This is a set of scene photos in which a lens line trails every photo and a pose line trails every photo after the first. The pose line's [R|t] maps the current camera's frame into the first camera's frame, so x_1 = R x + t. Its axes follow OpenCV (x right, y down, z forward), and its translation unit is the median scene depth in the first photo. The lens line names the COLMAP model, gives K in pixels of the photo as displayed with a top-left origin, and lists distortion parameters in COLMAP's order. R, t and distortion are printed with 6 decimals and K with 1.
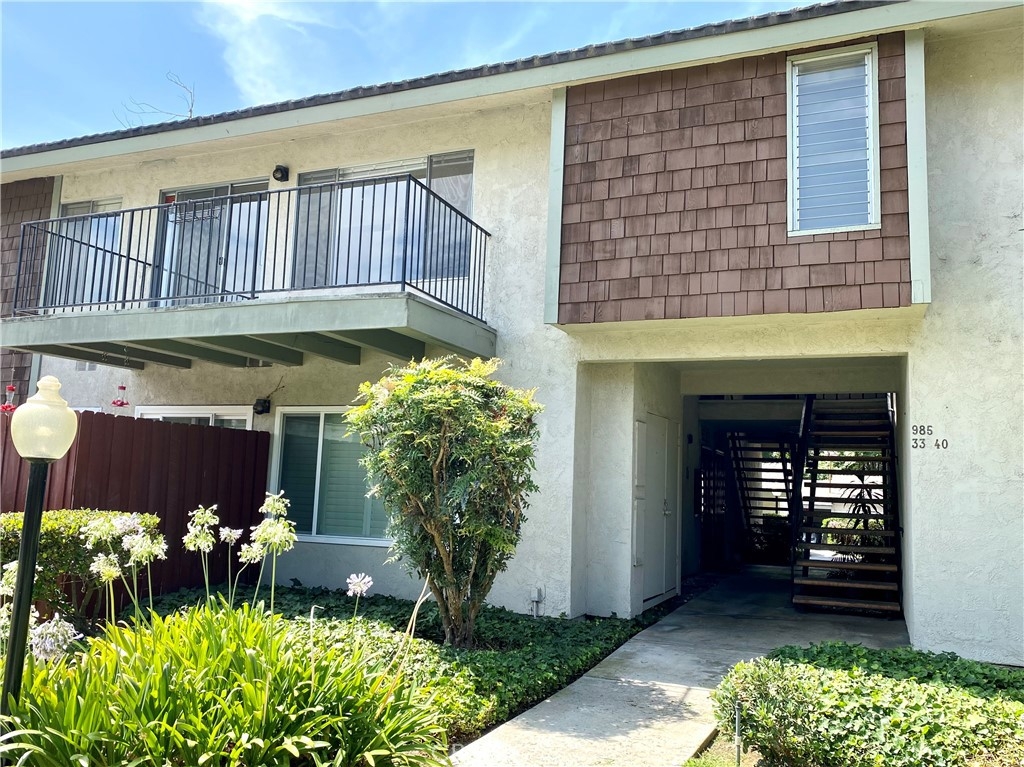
lens RADIAL K [[818.1, 0, 512.0], [0, 818.1, 383.5], [0, 0, 1]] dist [0.005370, 0.058599]
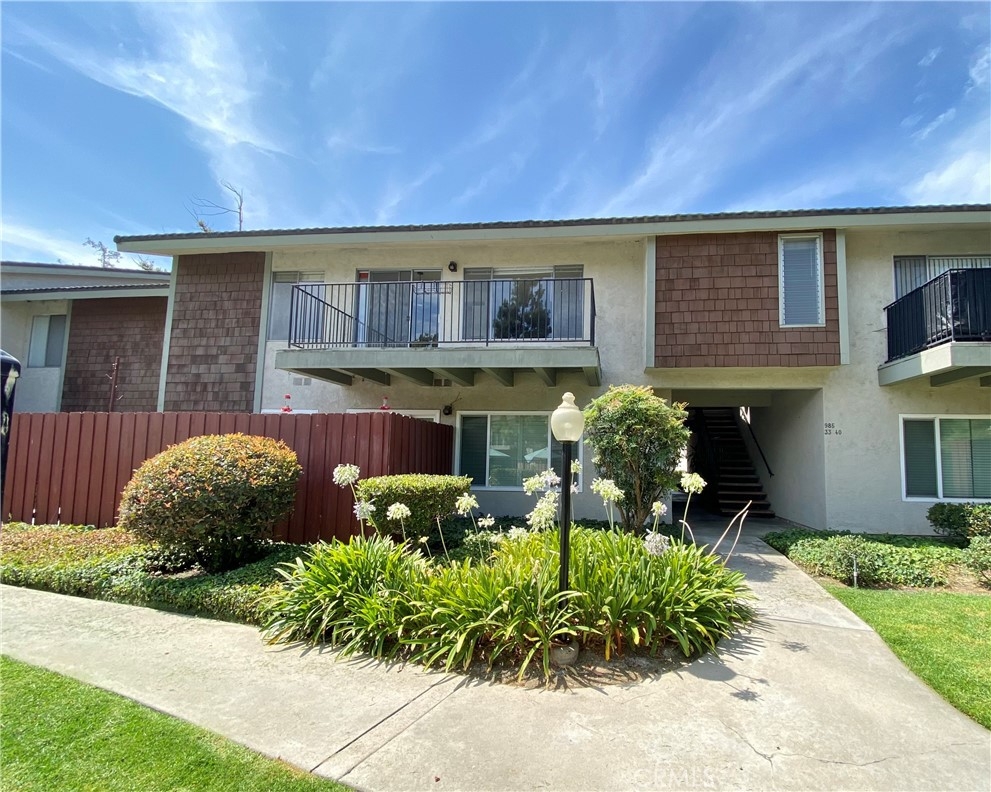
lens RADIAL K [[481.6, 0, 495.9], [0, 481.6, 422.1], [0, 0, 1]] dist [0.029435, -0.000793]
pose [[0.957680, 0.003628, 0.287811, -0.588370], [-0.018349, 0.998656, 0.048466, 0.003237], [-0.287249, -0.051696, 0.956460, 0.058431]]
